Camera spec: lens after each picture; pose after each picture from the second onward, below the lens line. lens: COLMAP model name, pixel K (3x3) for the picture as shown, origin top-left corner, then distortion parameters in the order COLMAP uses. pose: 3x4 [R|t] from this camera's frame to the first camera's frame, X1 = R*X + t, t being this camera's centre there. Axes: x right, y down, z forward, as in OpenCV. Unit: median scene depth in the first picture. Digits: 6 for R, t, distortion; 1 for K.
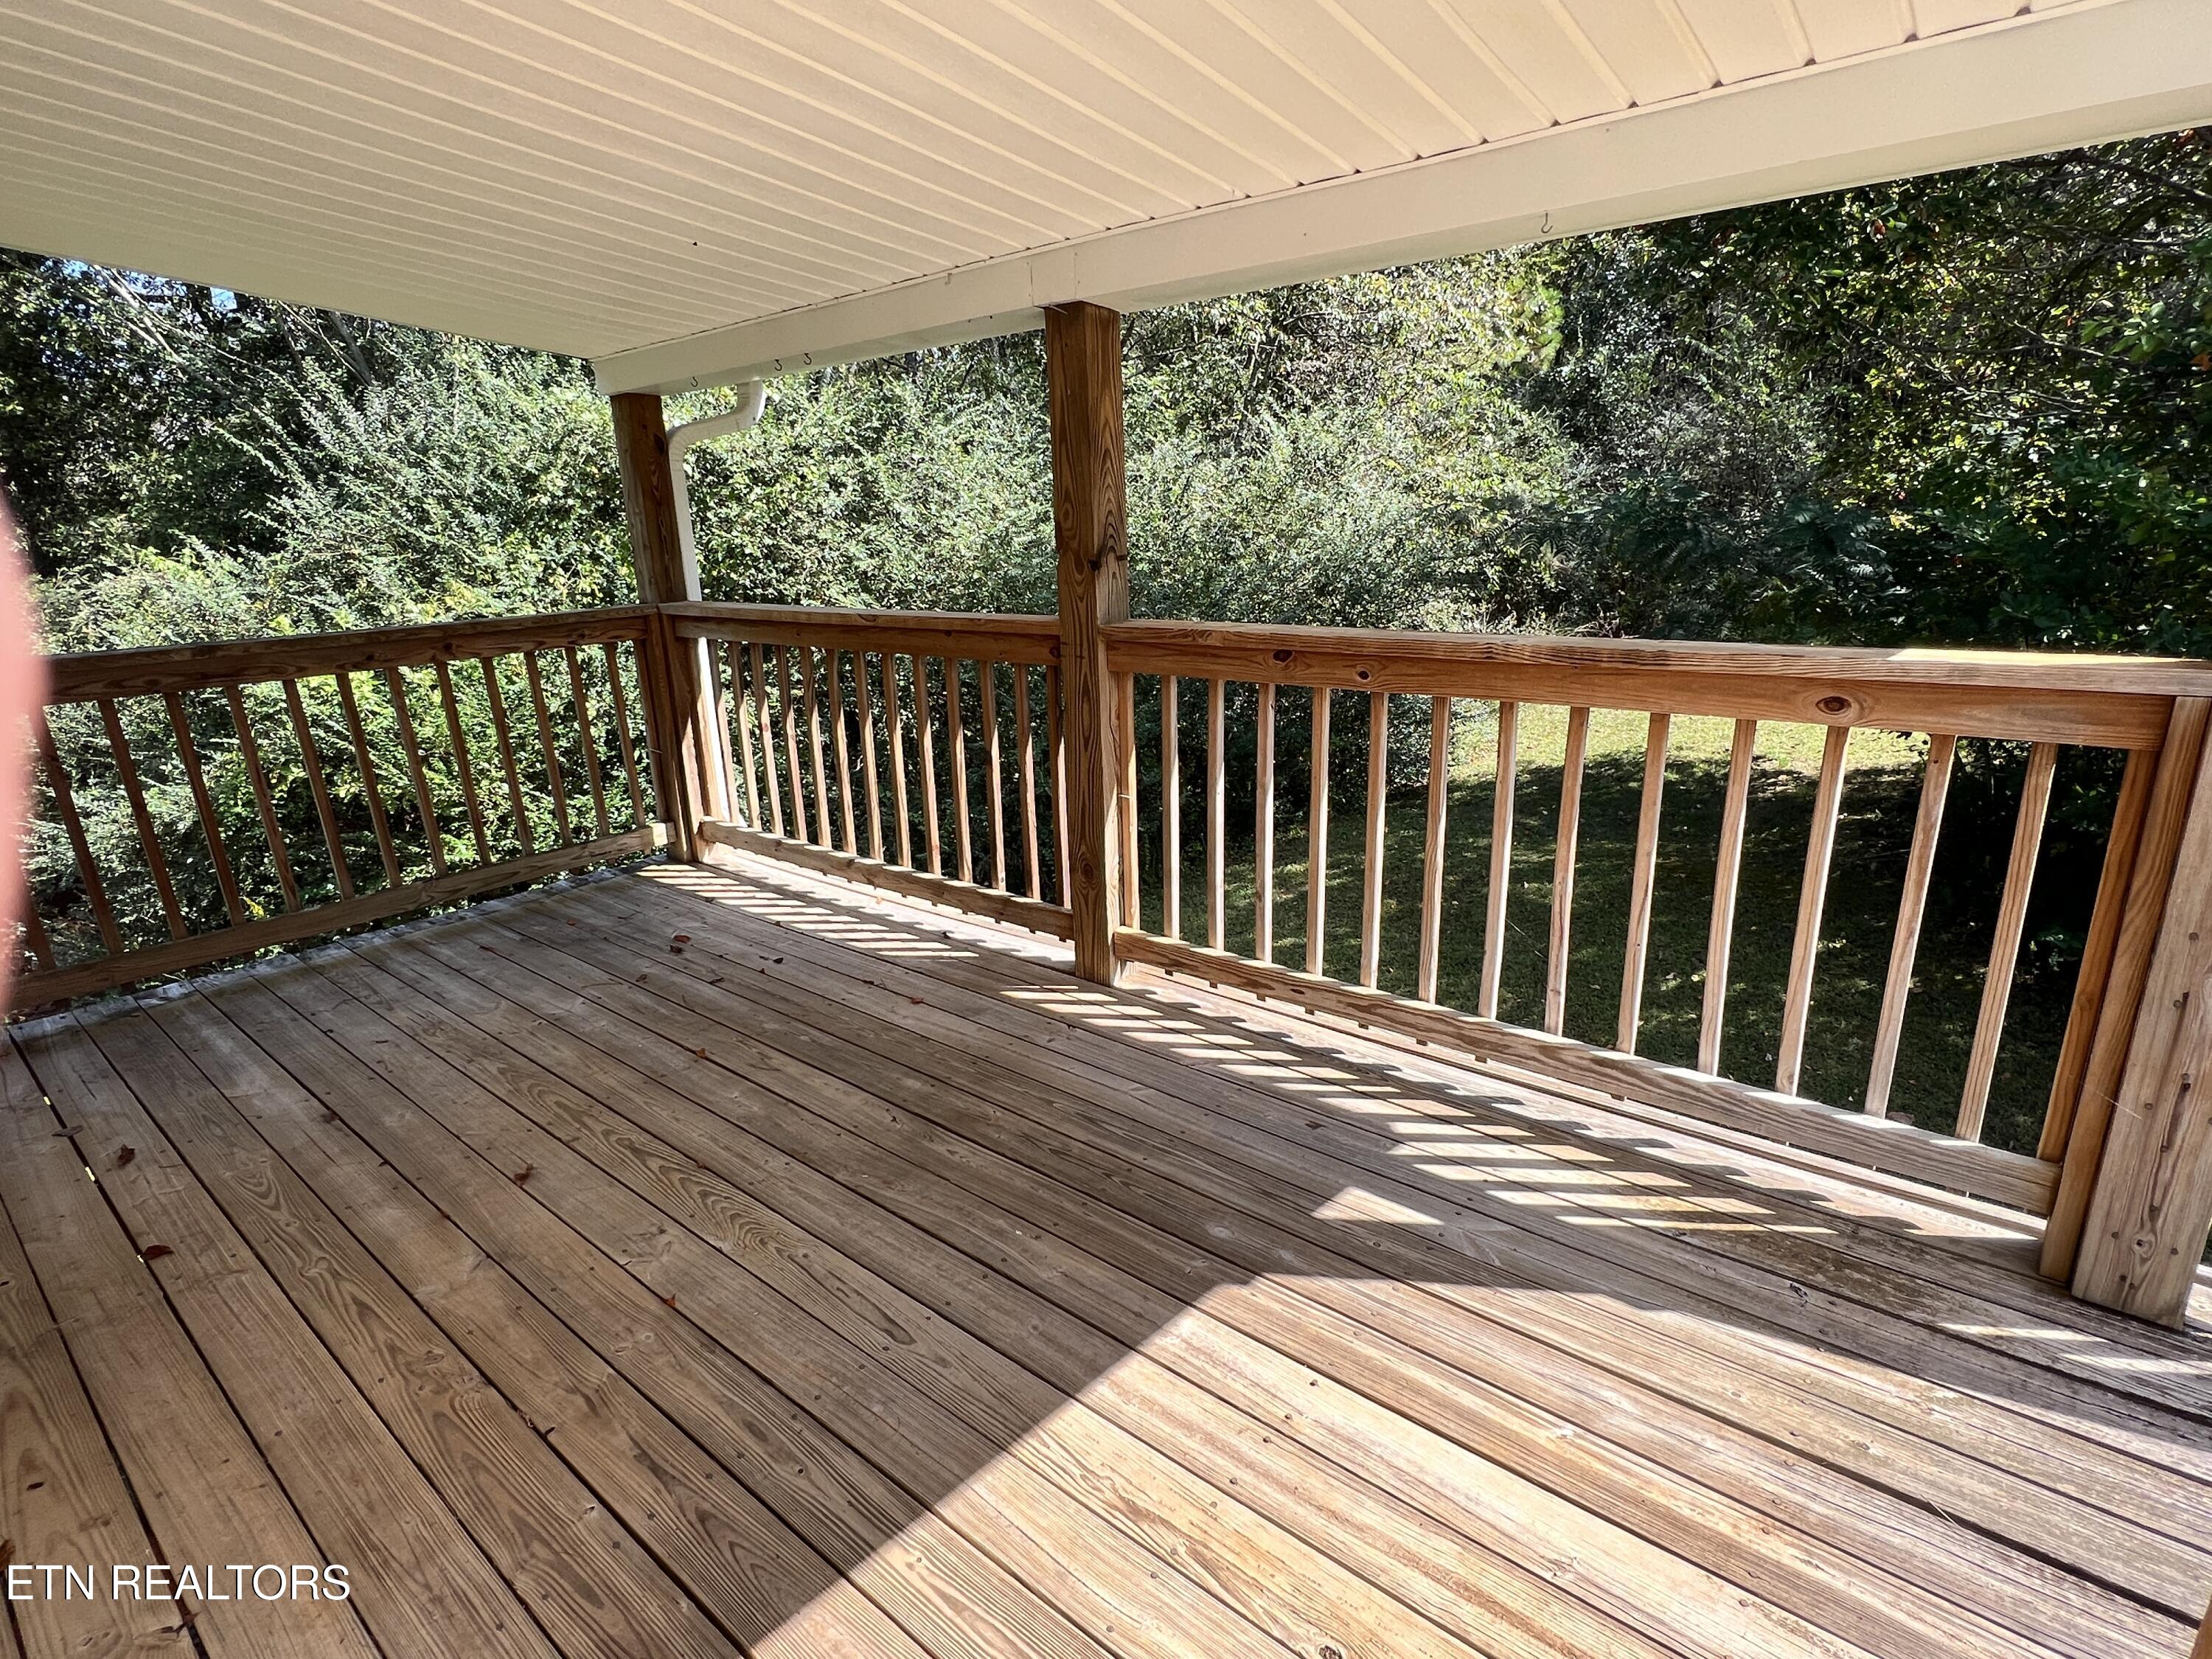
lens RADIAL K [[1102.1, 0, 1097.0], [0, 1102.1, 834.2], [0, 0, 1]] dist [-0.001499, -0.000269]
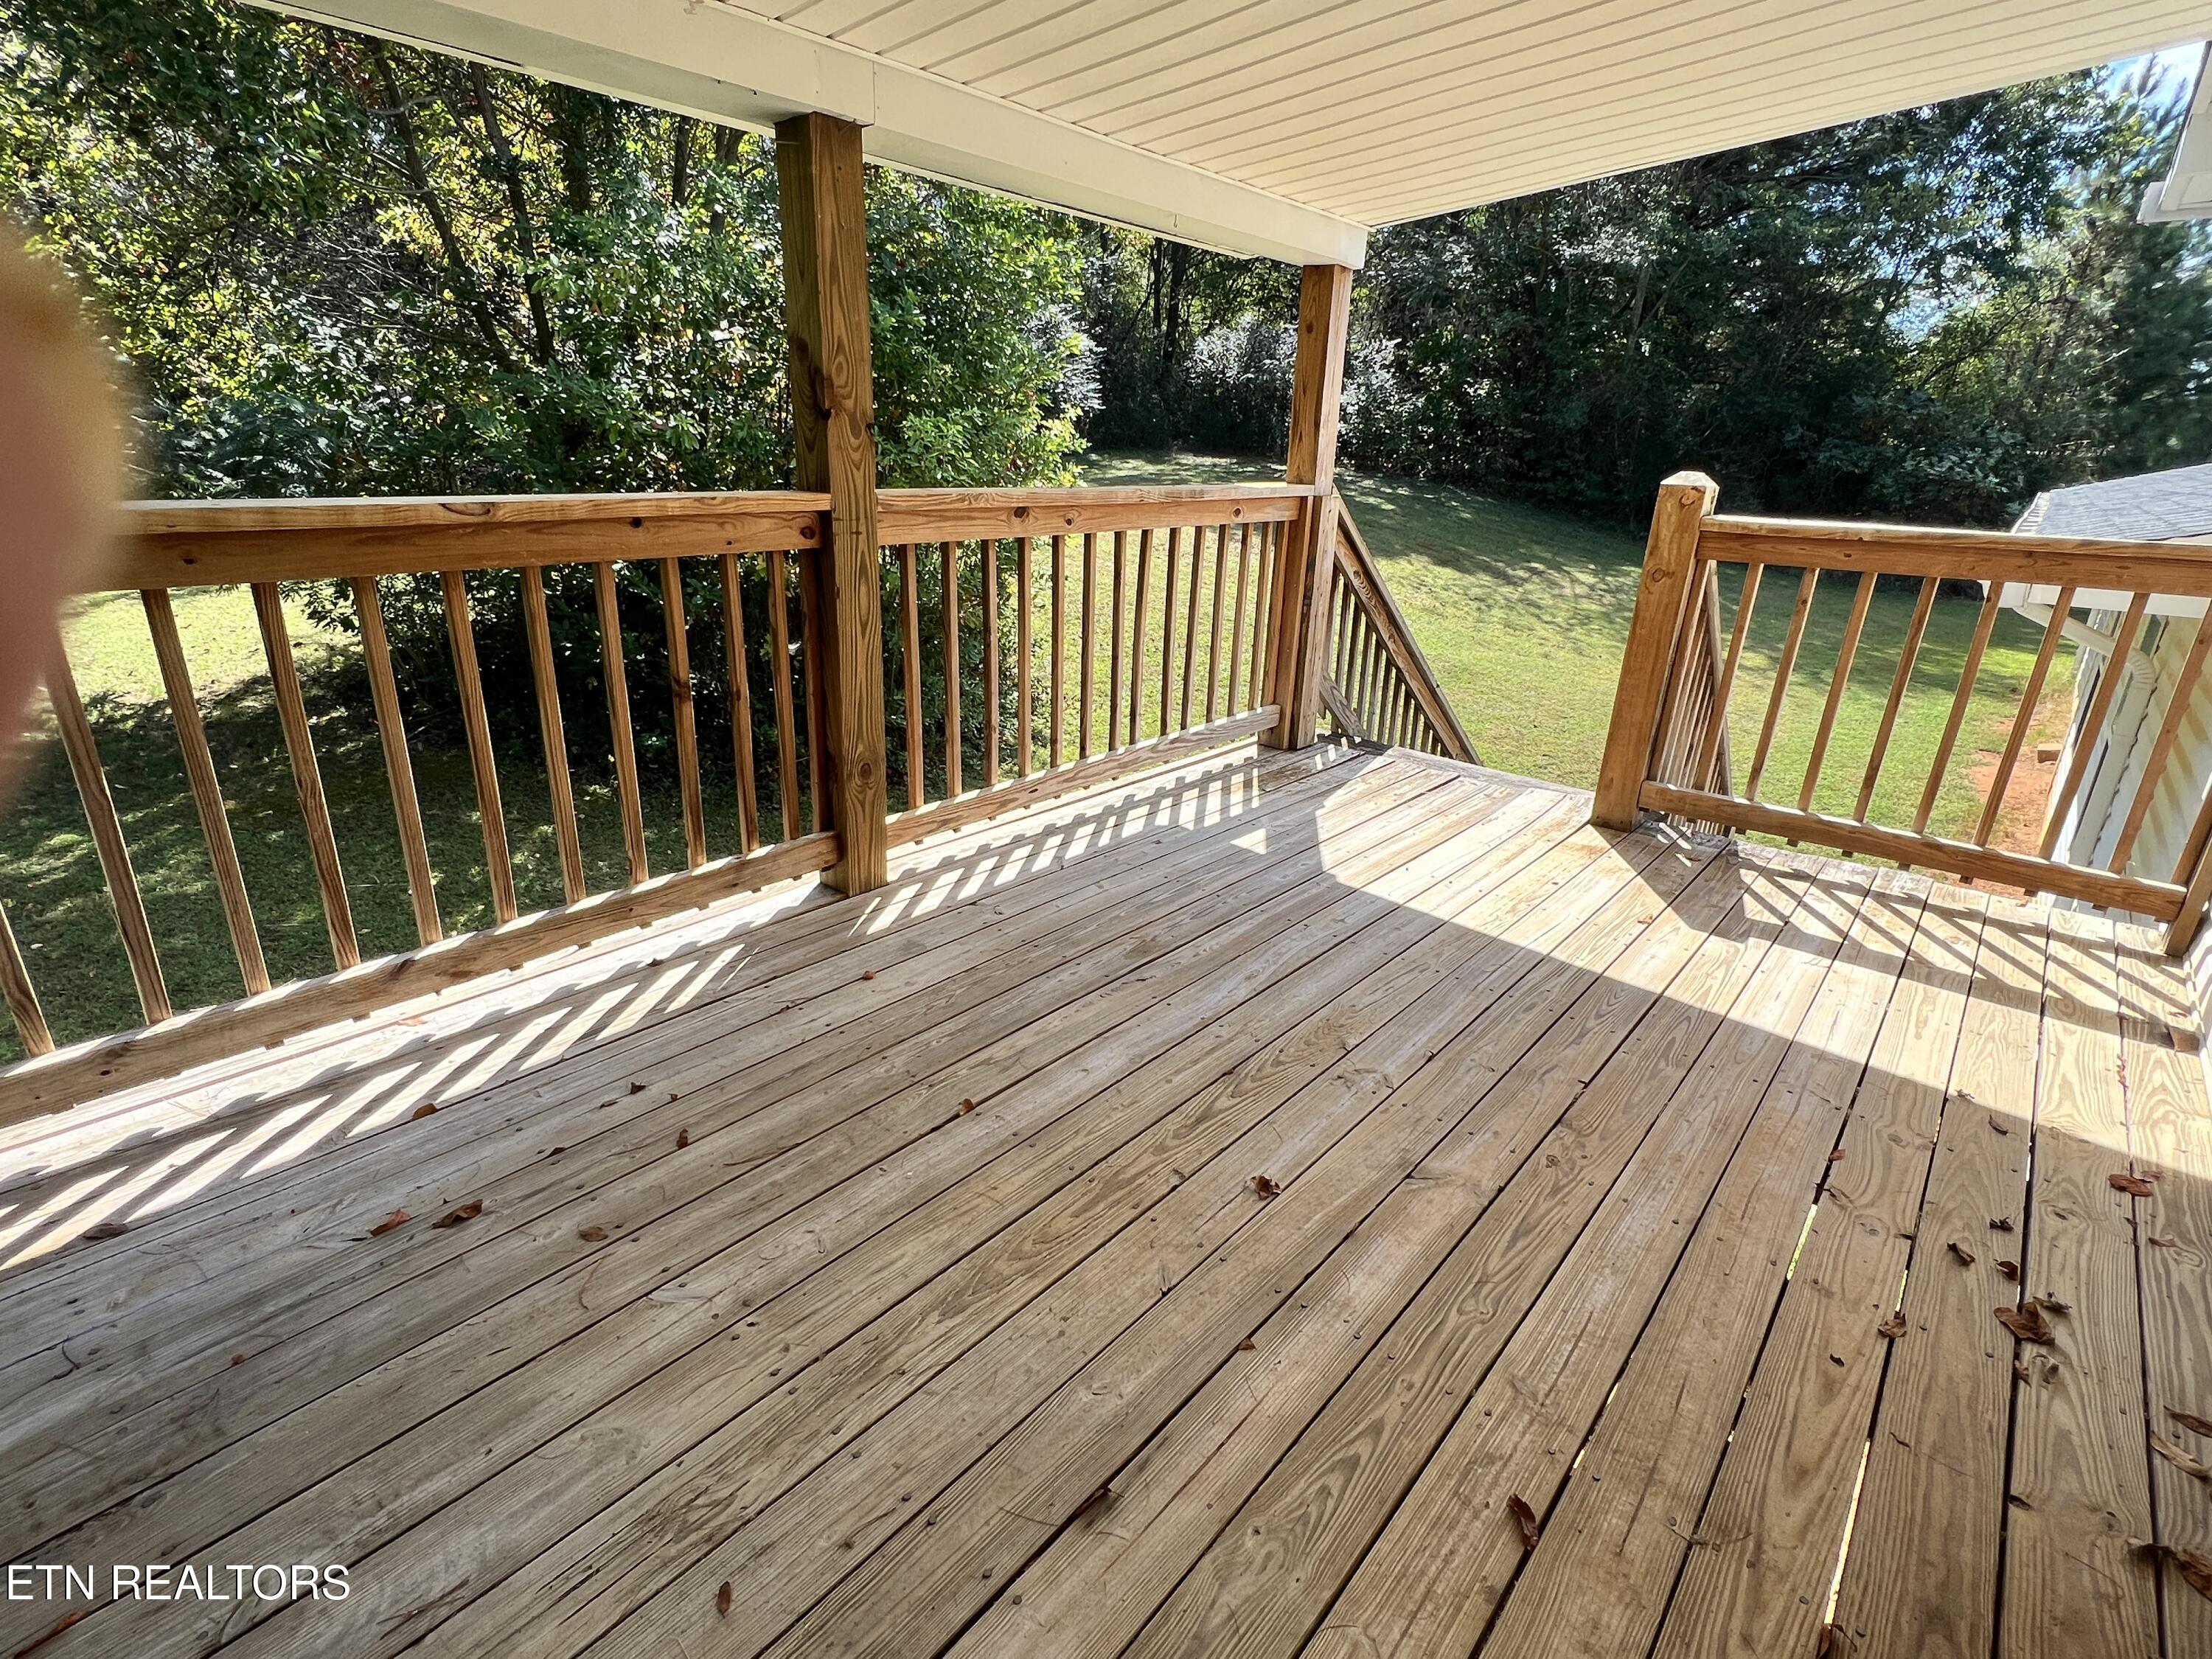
lens RADIAL K [[1102.1, 0, 1097.0], [0, 1102.1, 834.2], [0, 0, 1]] dist [-0.001499, -0.000269]
pose [[0.016389, -0.310603, 0.950398, -1.000210], [0.240227, 0.923907, 0.297803, -0.162632], [-0.970578, 0.223430, 0.089757, 0.822837]]
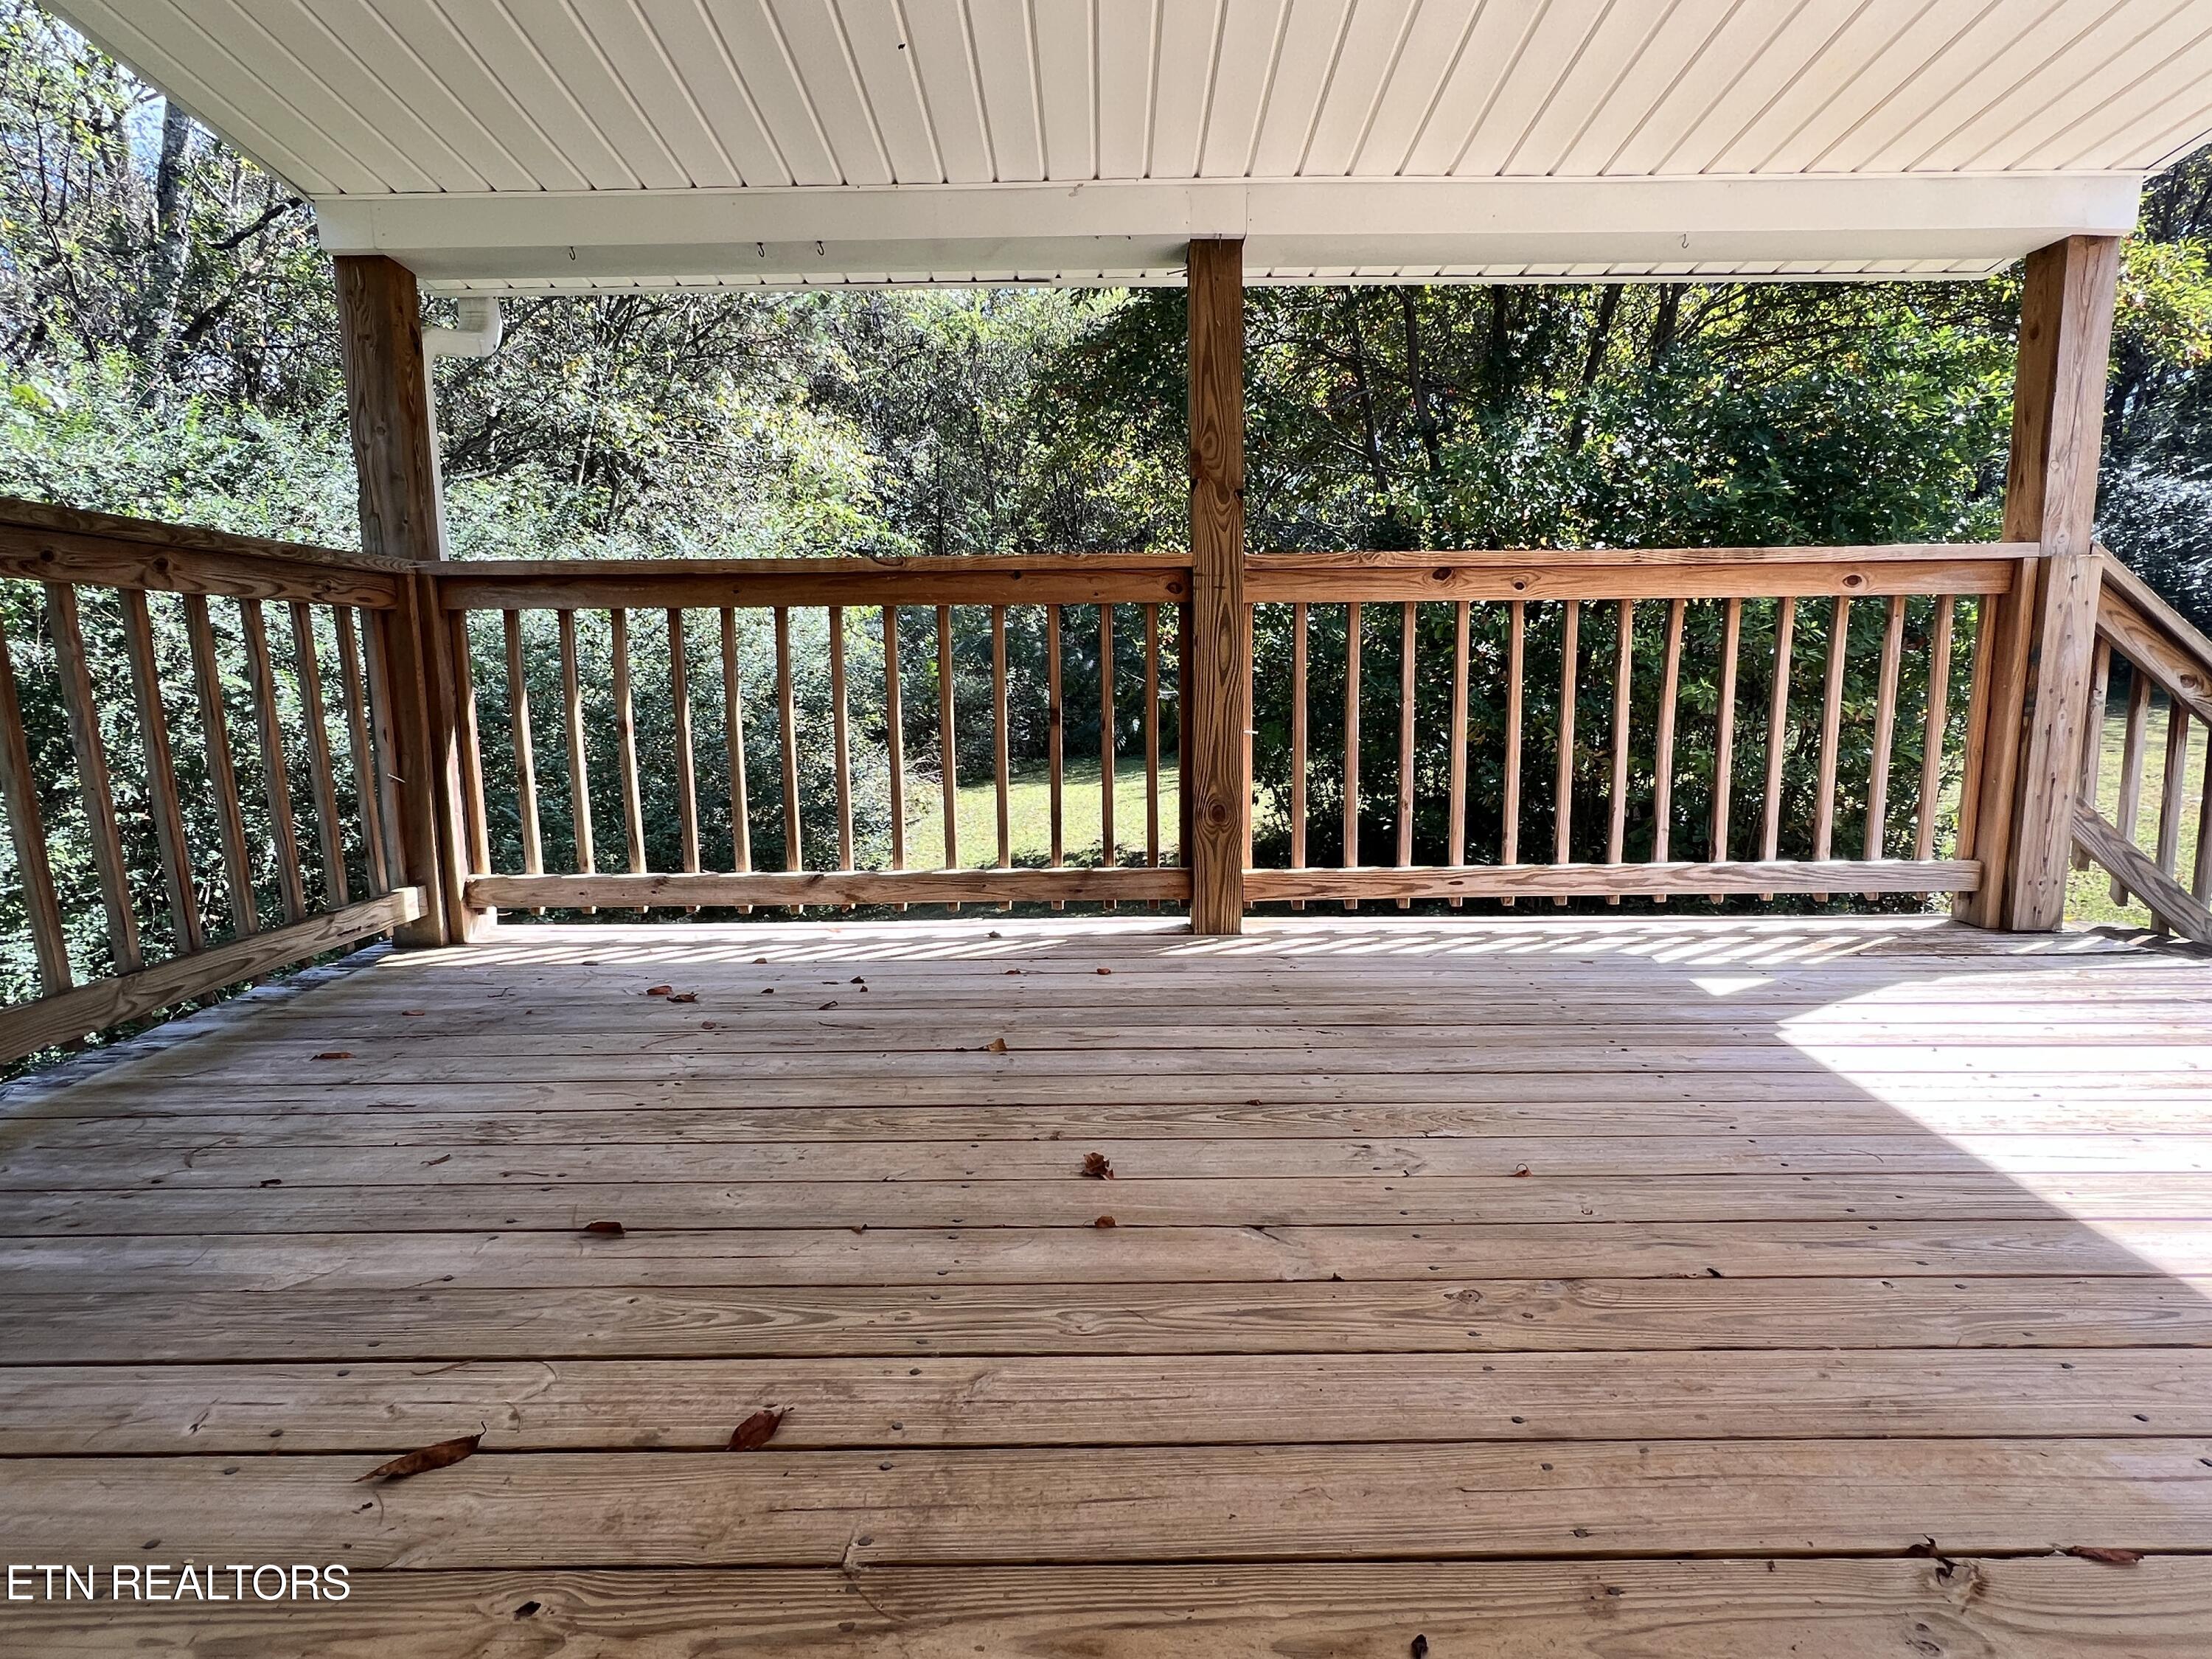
lens RADIAL K [[1102.1, 0, 1097.0], [0, 1102.1, 834.2], [0, 0, 1]] dist [-0.001499, -0.000269]
pose [[0.771685, -0.064234, 0.632753, -0.781681], [0.161806, 0.981979, -0.097649, 0.143460], [-0.615078, 0.177738, 0.768172, 0.363216]]
